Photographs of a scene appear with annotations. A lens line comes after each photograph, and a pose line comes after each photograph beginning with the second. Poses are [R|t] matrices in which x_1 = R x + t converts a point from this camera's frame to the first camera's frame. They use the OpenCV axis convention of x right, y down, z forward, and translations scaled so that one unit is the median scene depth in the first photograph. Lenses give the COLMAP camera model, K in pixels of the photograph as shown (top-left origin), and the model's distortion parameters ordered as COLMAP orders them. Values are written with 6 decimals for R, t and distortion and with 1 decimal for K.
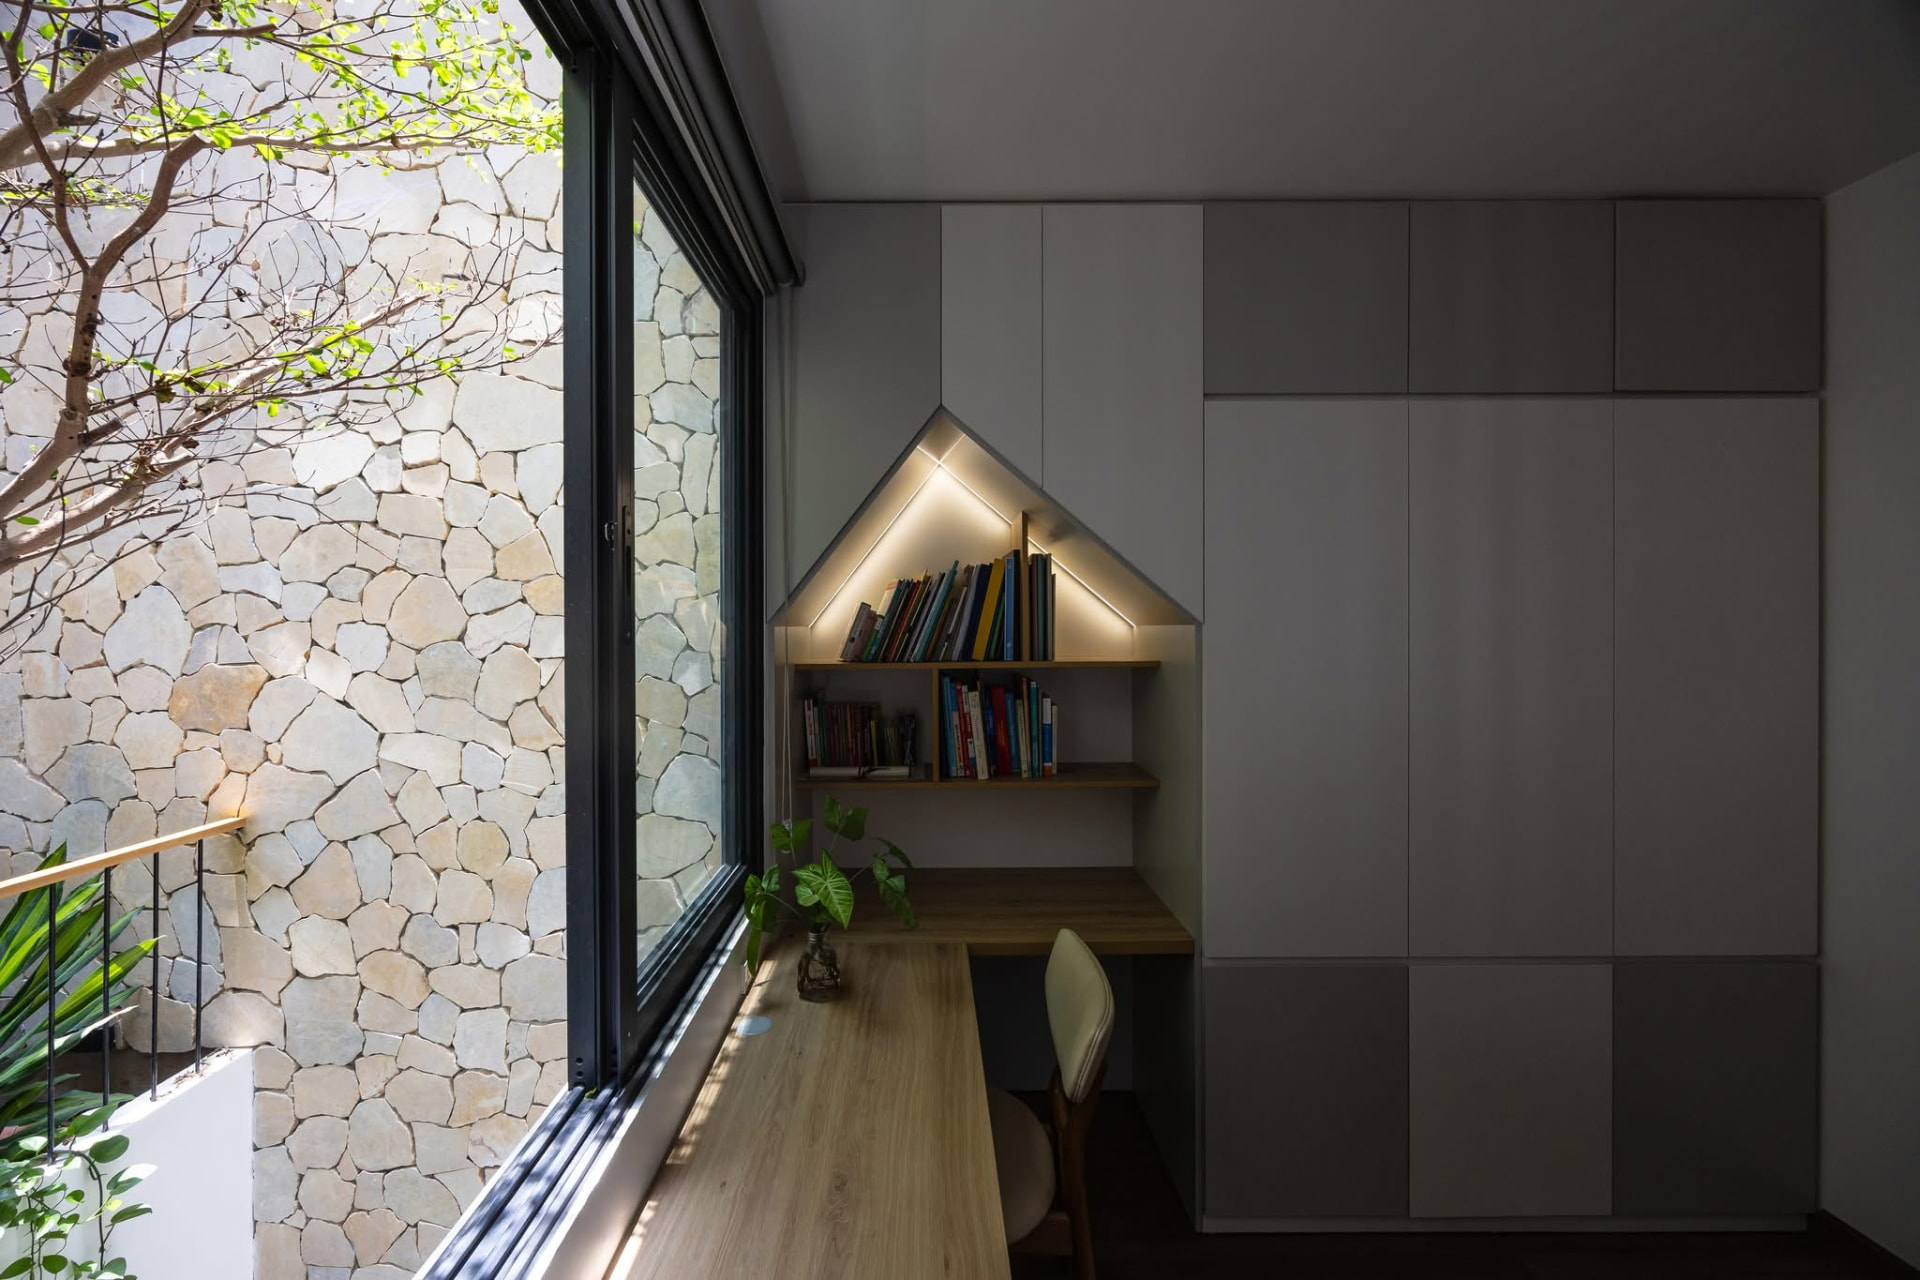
lens RADIAL K [[738.2, 0, 931.4], [0, 738.2, 627.7], [0, 0, 1]] dist [-0.000892, -0.000083]
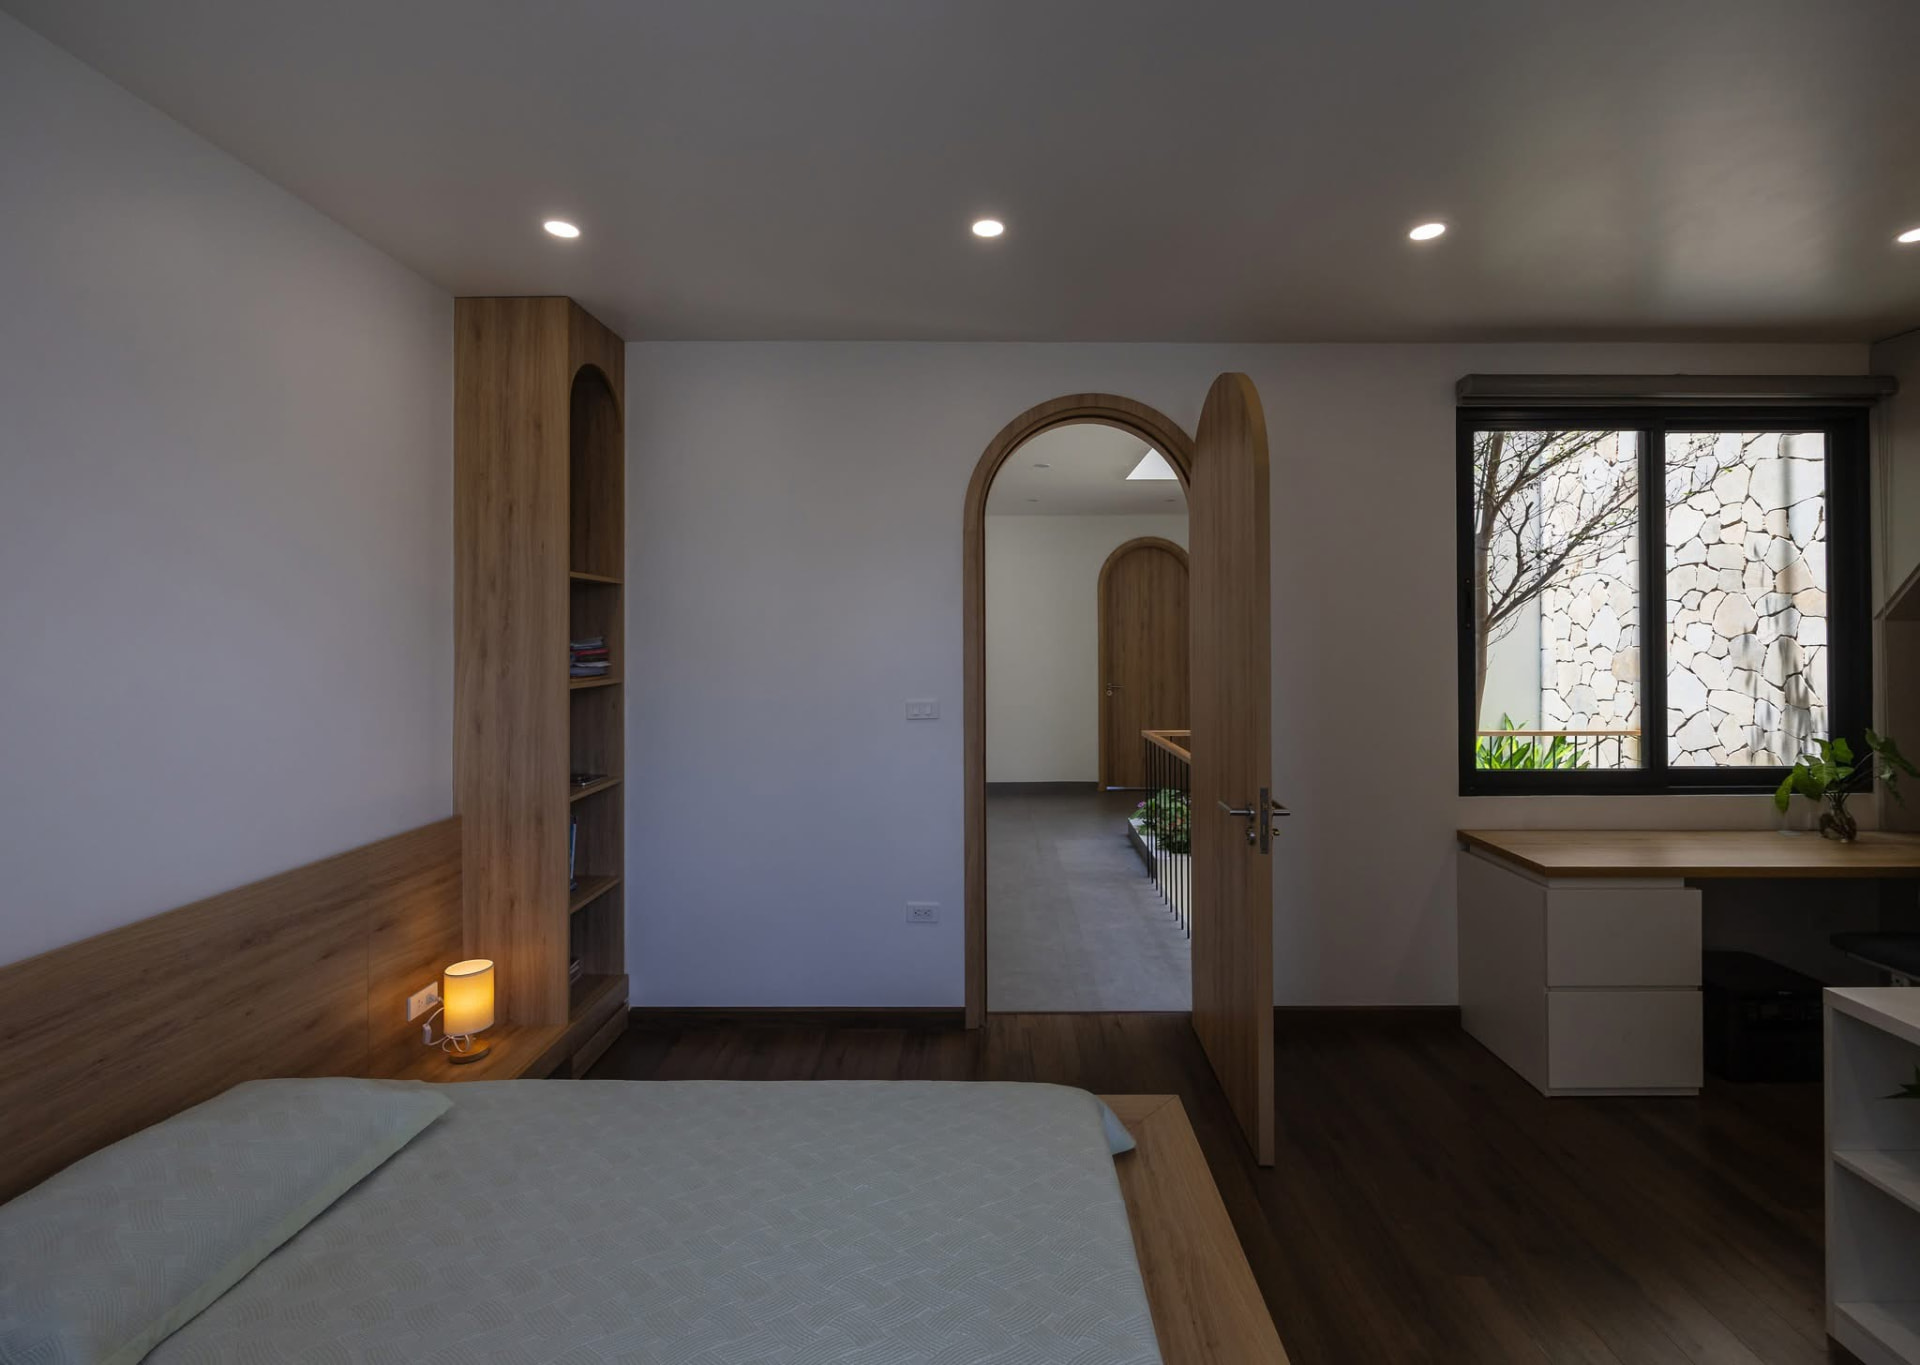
lens RADIAL K [[824.6, 0, 969.4], [0, 824.6, 629.8], [0, 0, 1]] dist [-0.000445, -0.000060]
pose [[-0.010018, -0.005828, -0.999933, 1.123882], [-0.000094, 0.999983, -0.005827, 0.020232], [0.999950, 0.000036, -0.010018, -0.644955]]
